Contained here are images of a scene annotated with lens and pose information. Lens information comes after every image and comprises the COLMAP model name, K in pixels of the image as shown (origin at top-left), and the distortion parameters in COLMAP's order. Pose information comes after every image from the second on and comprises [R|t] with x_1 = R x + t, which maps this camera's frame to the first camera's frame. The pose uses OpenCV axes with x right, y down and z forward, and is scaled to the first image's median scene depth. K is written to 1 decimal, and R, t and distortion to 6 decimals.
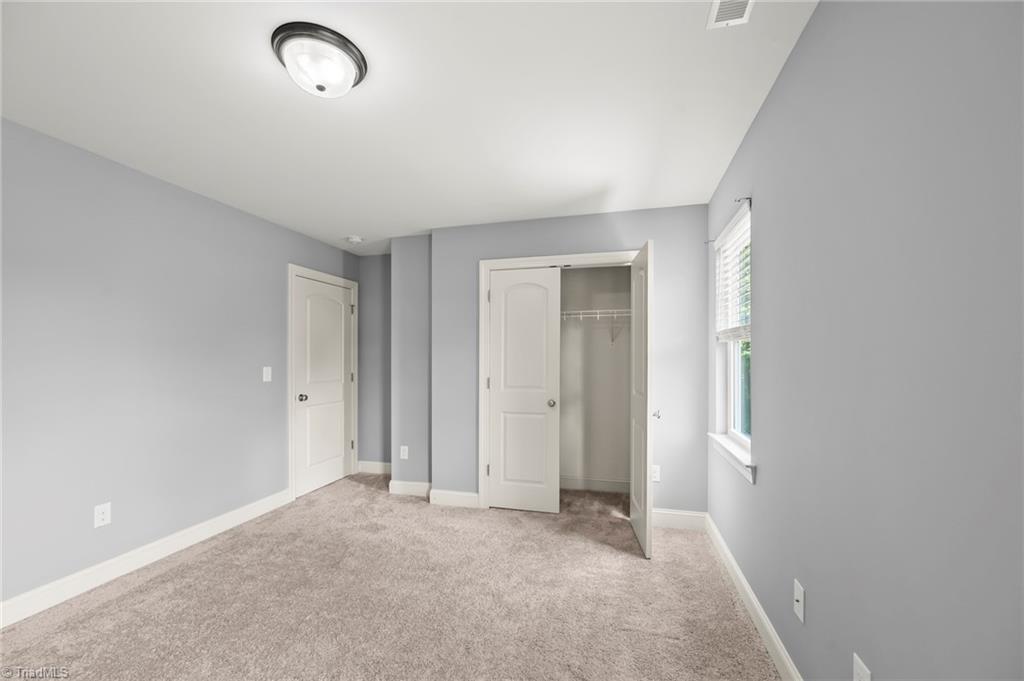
lens RADIAL K [[406.6, 0, 508.9], [0, 406.6, 359.1], [0, 0, 1]] dist [-0.000469, -0.000007]
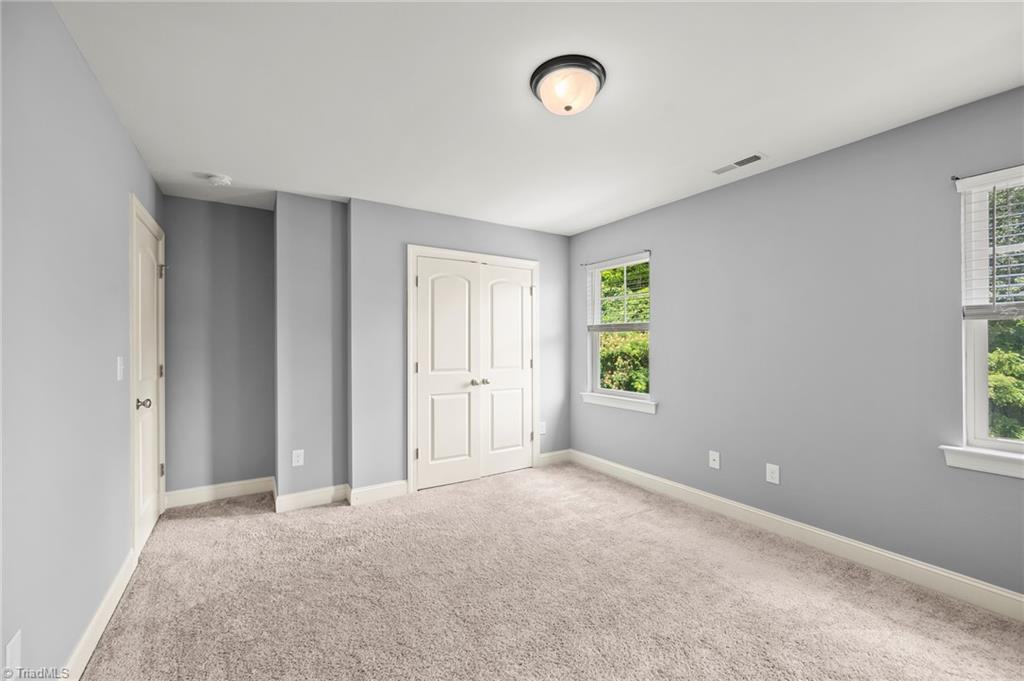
lens RADIAL K [[411.3, 0, 512.0], [0, 411.3, 340.5], [0, 0, 1]] dist [0.000261, 0.000012]
pose [[0.681322, -0.000244, 0.731984, -0.632761], [-0.001167, 0.999998, 0.001420, -0.009614], [-0.731983, -0.001822, 0.681321, 0.131128]]
